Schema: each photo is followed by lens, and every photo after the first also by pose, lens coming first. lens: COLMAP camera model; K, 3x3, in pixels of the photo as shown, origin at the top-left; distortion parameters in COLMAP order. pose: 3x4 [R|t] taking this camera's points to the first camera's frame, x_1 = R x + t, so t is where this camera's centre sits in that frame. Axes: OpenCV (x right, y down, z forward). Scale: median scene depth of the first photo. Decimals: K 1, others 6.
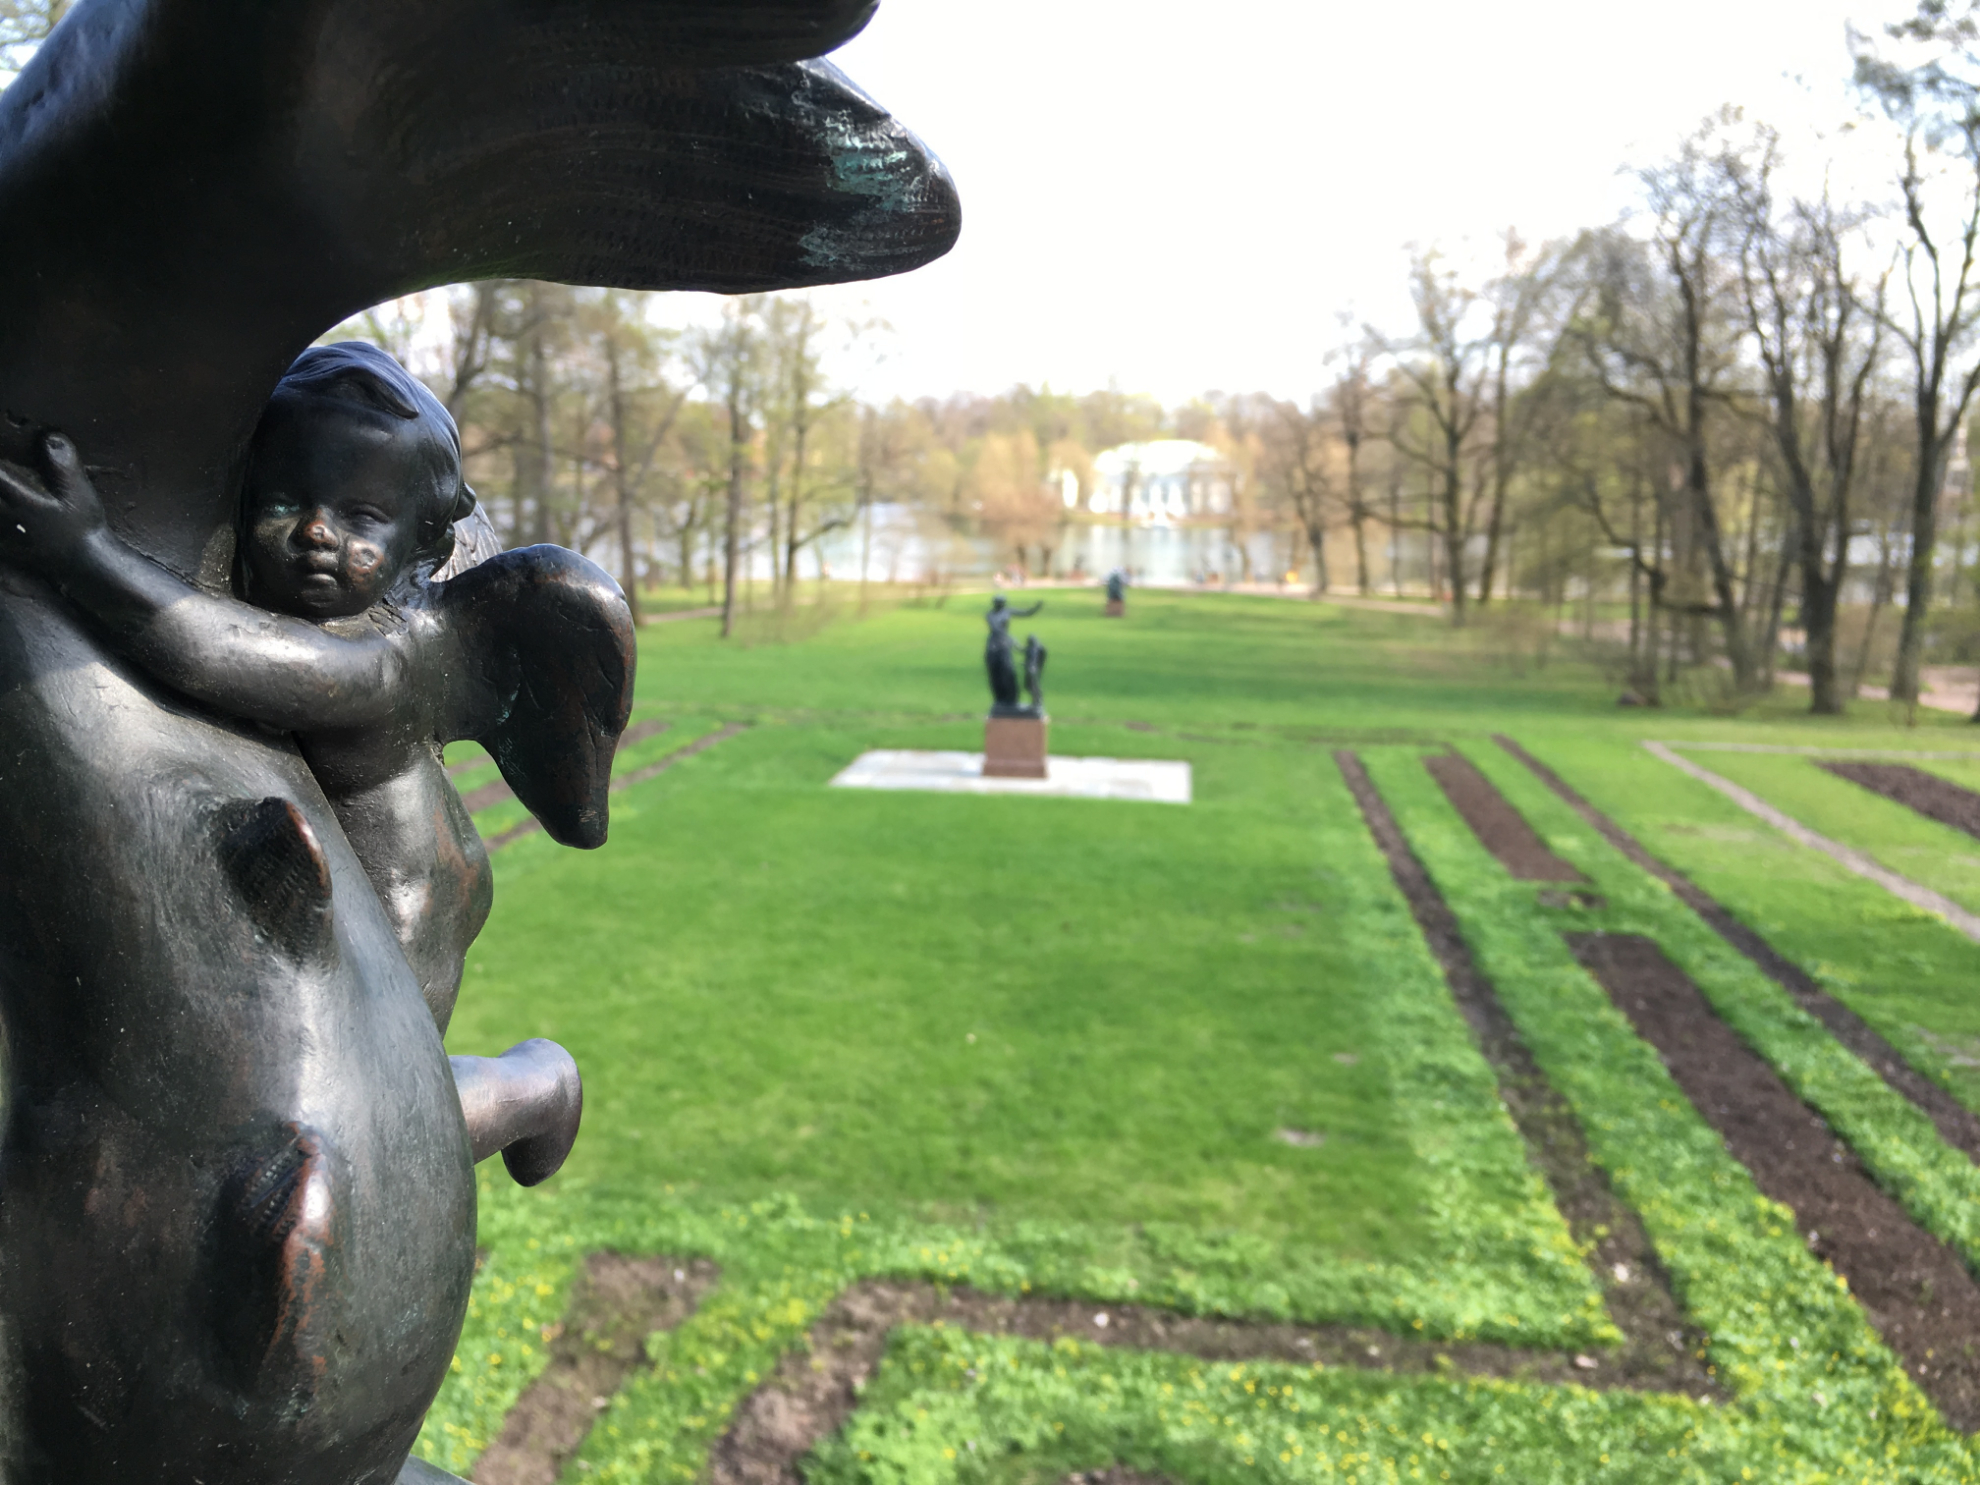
lens RADIAL K [[1415.8, 0, 984.4], [0, 1415.8, 749.5], [0, 0, 1]] dist [0.052623, -0.066187]
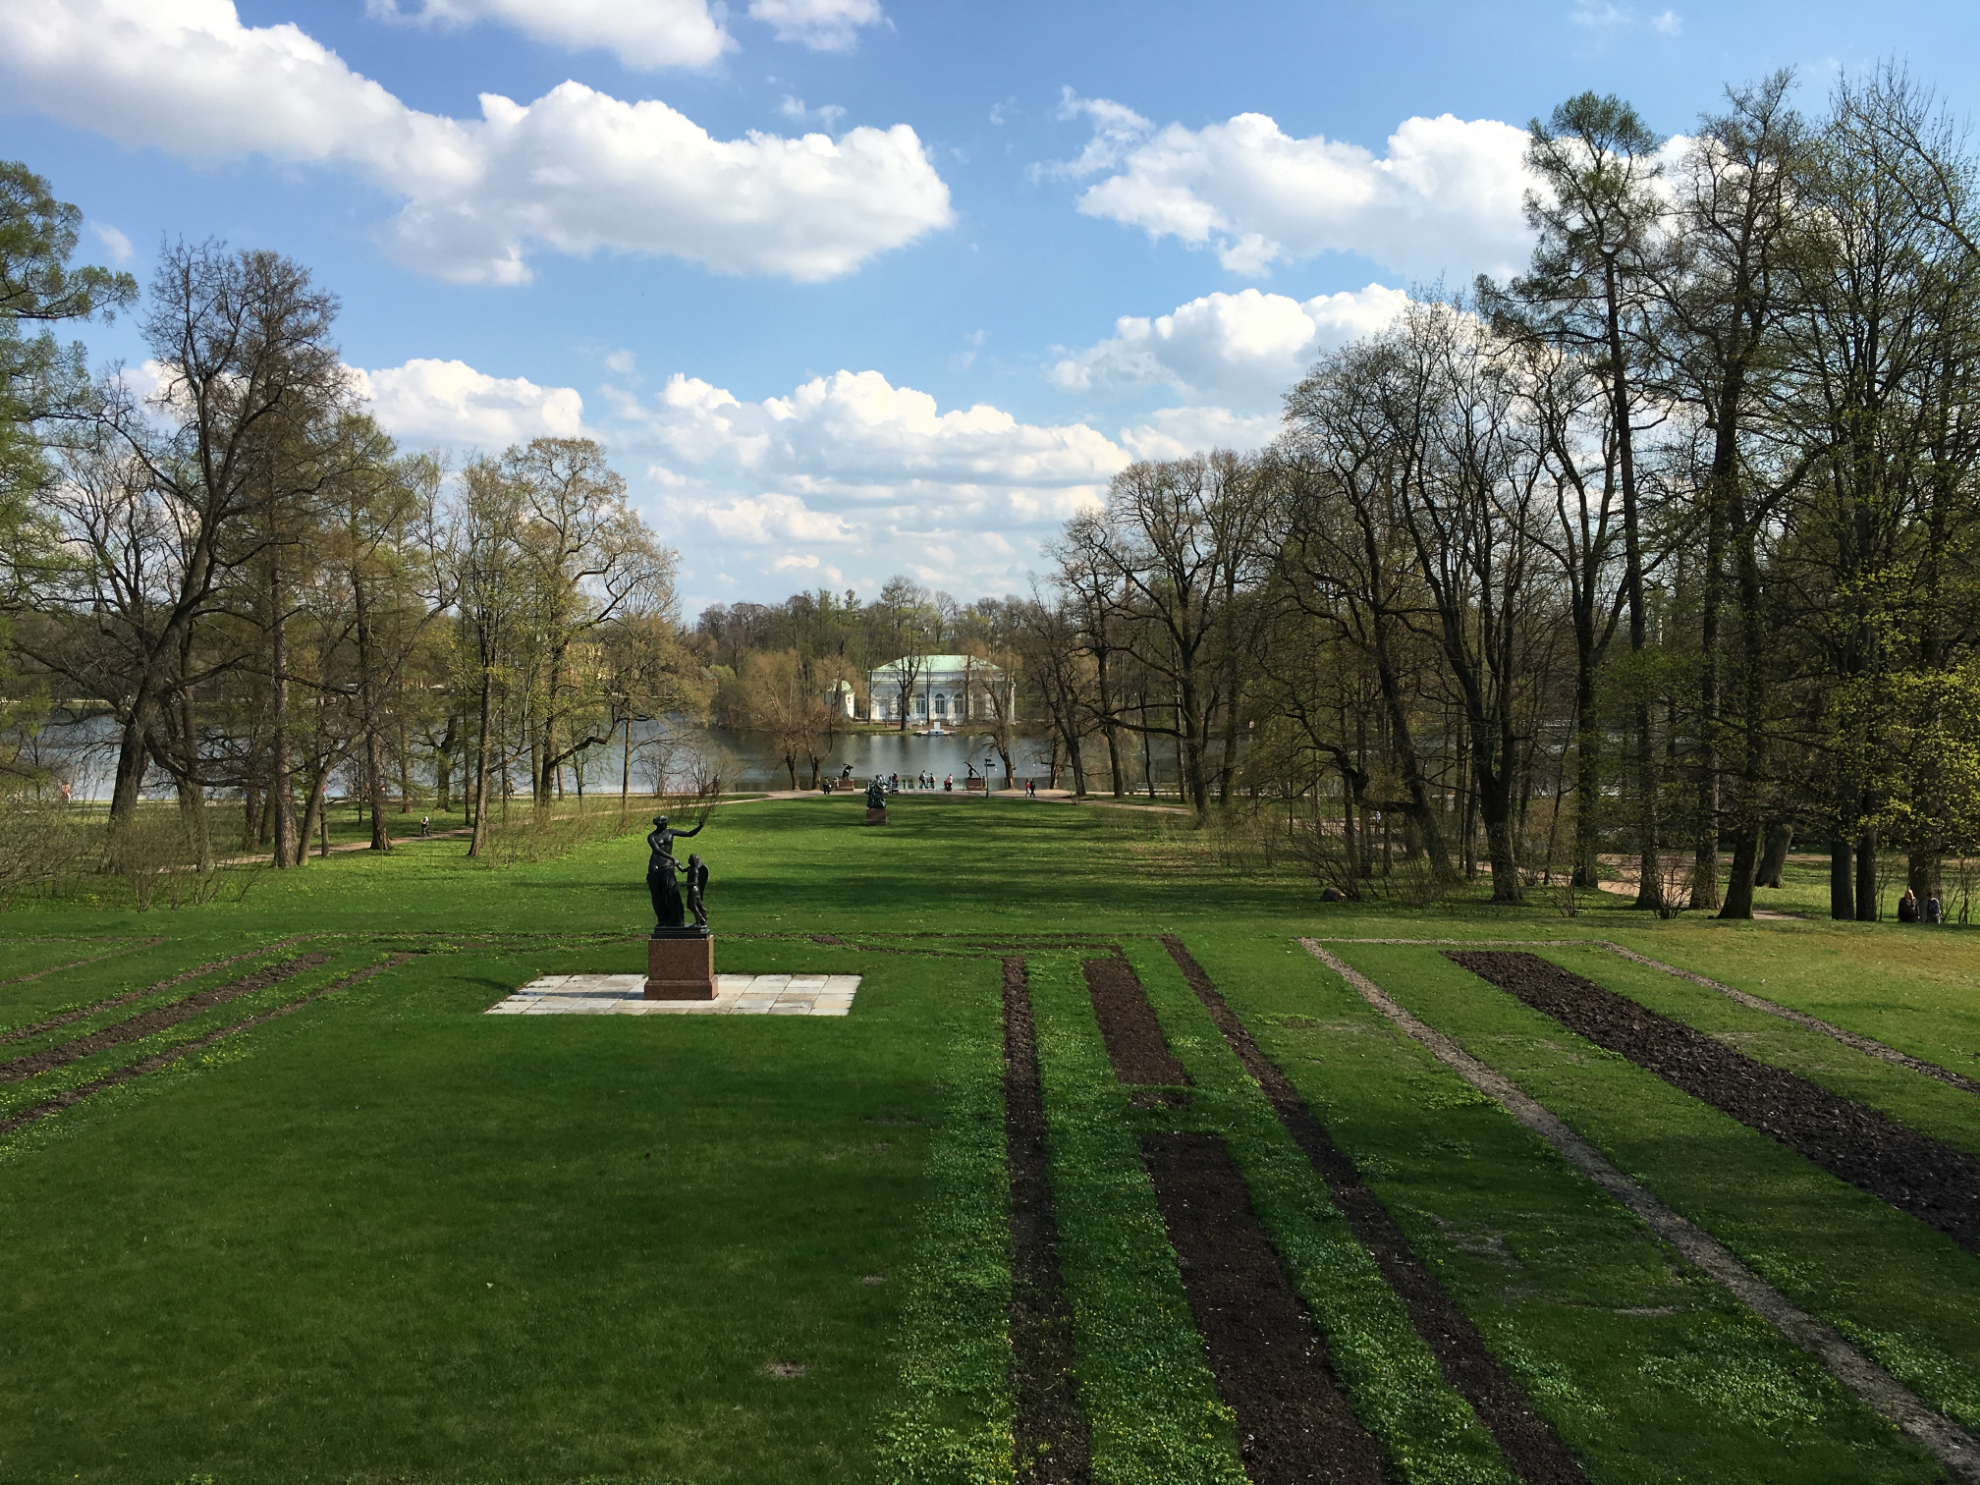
lens RADIAL K [[1415.8, 0, 984.4], [0, 1415.8, 749.5], [0, 0, 1]] dist [0.052623, -0.066187]
pose [[0.993530, -0.020953, 0.111617, 0.112886], [0.036584, 0.989491, -0.139892, -0.004875], [-0.107513, 0.143071, 0.983856, -0.024077]]
